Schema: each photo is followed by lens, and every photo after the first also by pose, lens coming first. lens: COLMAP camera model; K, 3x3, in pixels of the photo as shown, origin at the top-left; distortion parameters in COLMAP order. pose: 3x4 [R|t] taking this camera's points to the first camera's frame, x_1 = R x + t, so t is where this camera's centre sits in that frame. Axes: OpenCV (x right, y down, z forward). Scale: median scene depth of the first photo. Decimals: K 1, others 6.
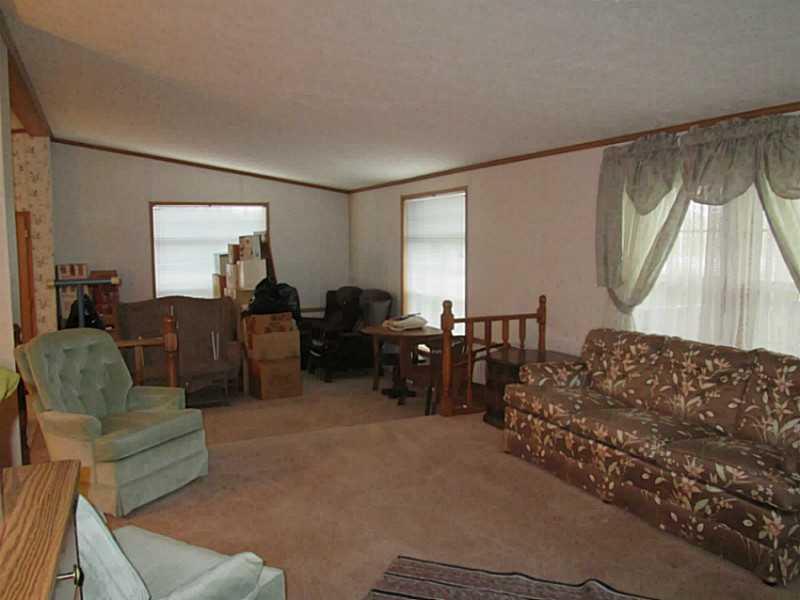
lens RADIAL K [[662.4, 0, 411.3], [0, 662.4, 300.3], [0, 0, 1]] dist [-0.050192, 0.009535]
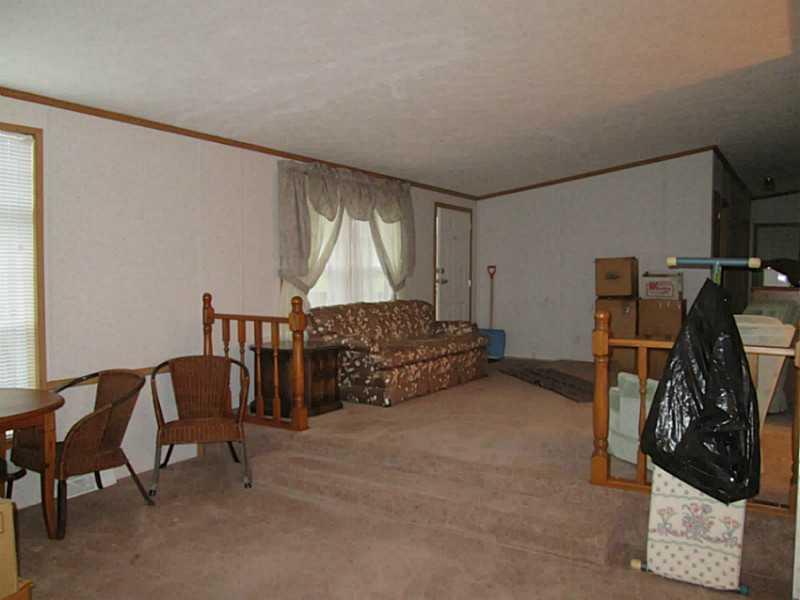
lens RADIAL K [[662.4, 0, 411.3], [0, 662.4, 300.3], [0, 0, 1]] dist [-0.050192, 0.009535]
pose [[-0.569514, -0.032210, 0.821350, -0.783246], [0.074426, 0.993107, 0.090552, -0.065076], [-0.818605, 0.112700, -0.563191, 1.424343]]
